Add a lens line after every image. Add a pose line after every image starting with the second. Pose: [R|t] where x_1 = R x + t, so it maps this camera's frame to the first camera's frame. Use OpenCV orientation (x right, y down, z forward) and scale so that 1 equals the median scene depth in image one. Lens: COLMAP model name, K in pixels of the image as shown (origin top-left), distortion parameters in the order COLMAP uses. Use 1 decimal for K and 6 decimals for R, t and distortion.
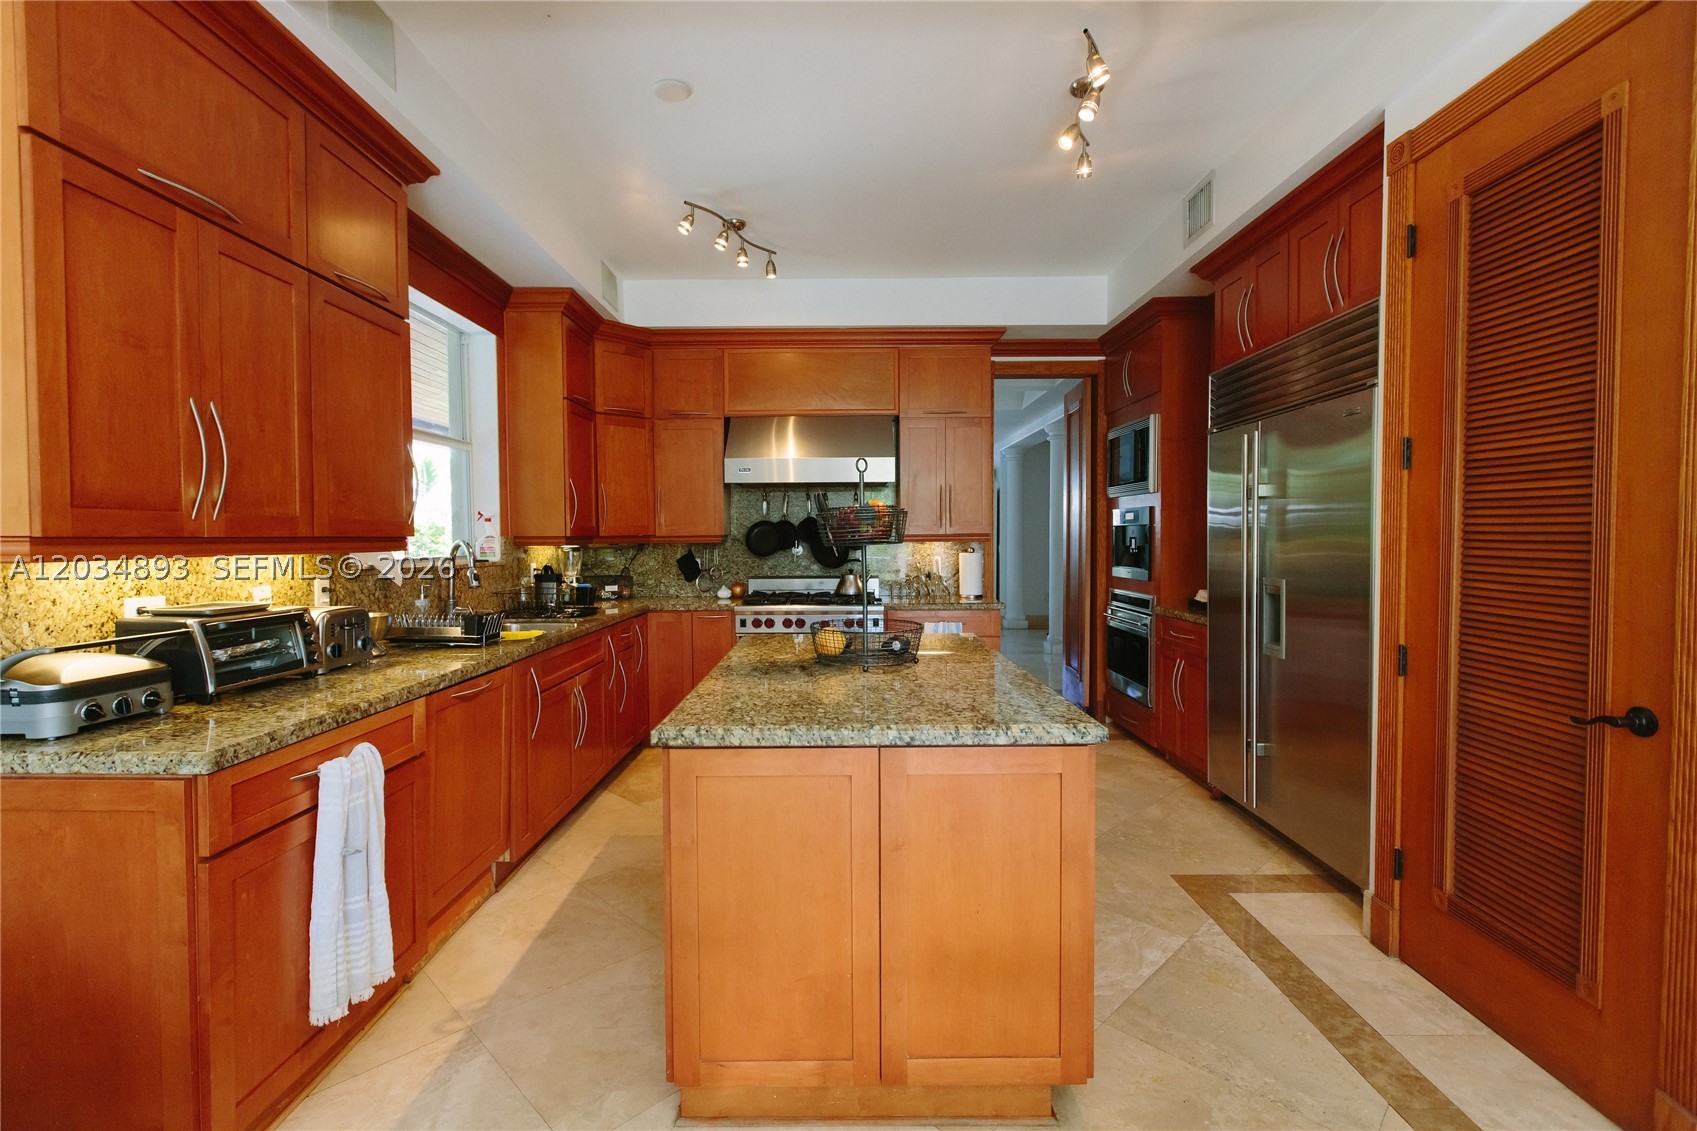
lens RADIAL K [[747.8, 0, 848.5], [0, 747.8, 565.5], [0, 0, 1]] dist [0.000098, -0.000034]
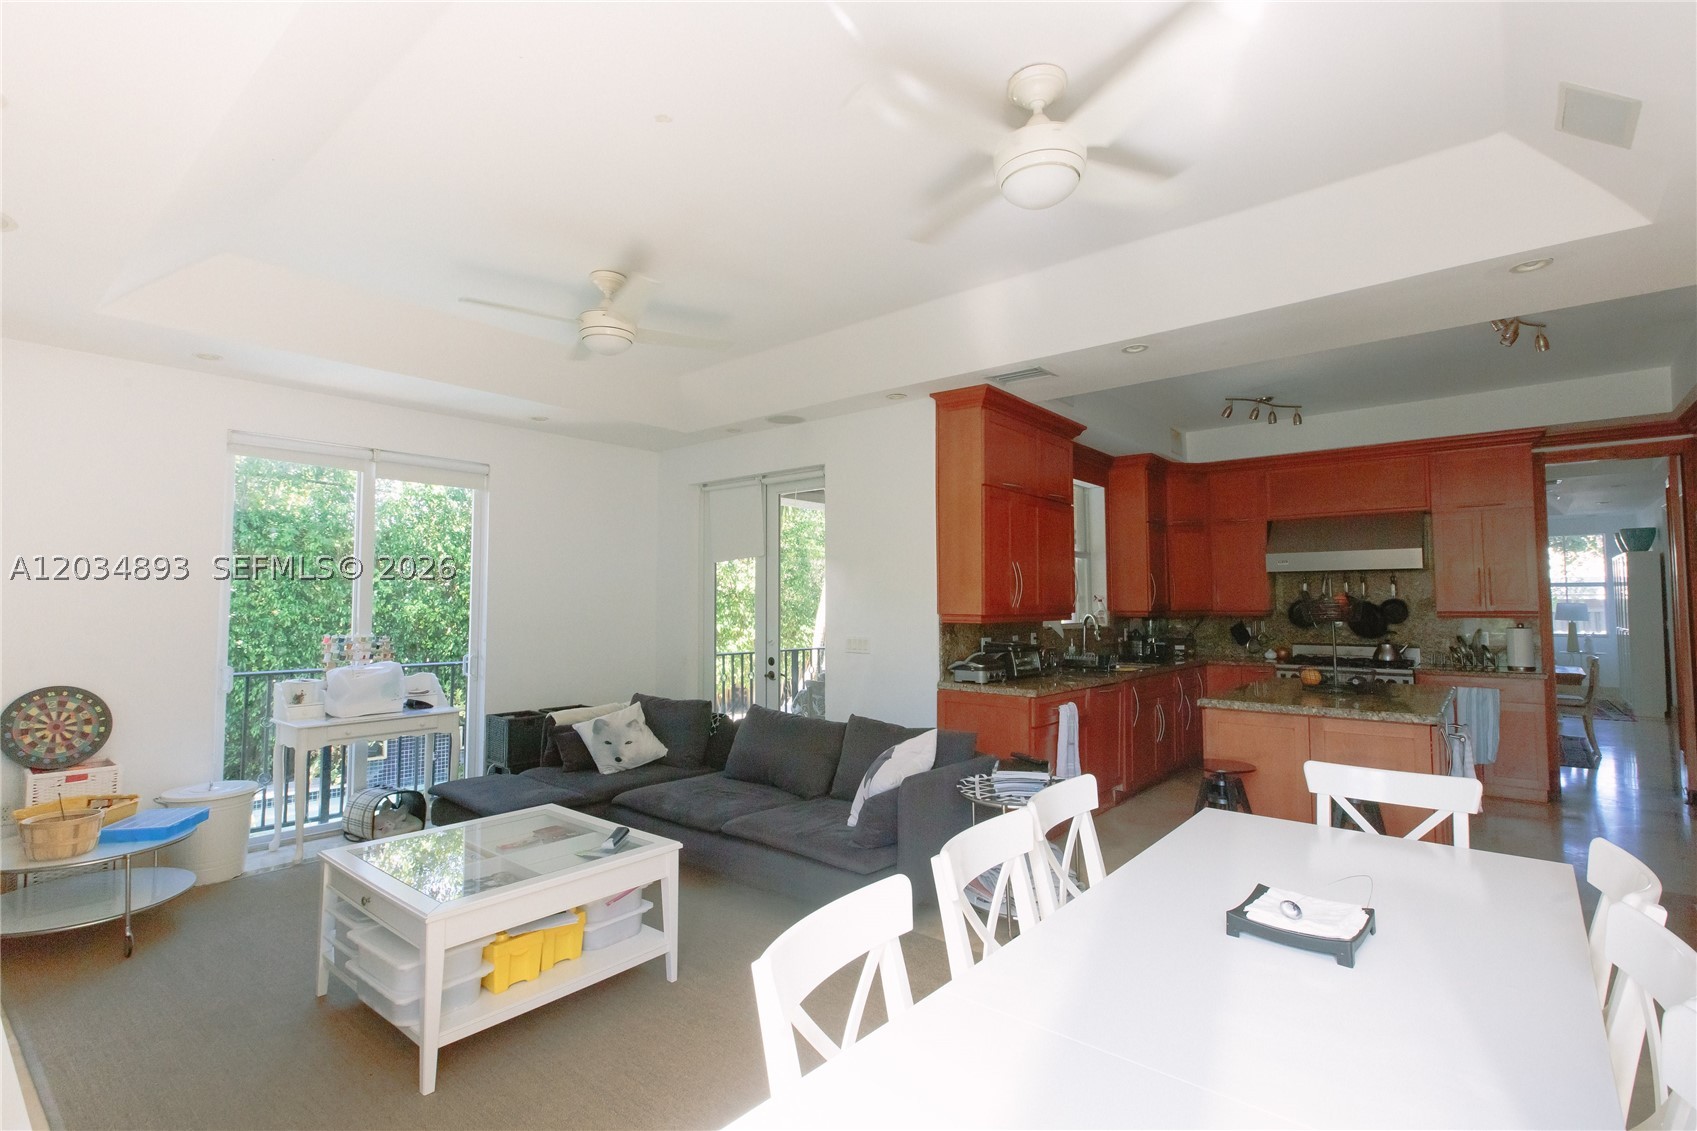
lens RADIAL K [[747.8, 0, 848.5], [0, 747.8, 565.5], [0, 0, 1]] dist [0.000098, -0.000034]
pose [[0.749390, -0.031517, -0.661378, 0.160060], [-0.026898, 0.996593, -0.077969, 0.003644], [0.661582, 0.076219, 0.745989, -0.501281]]
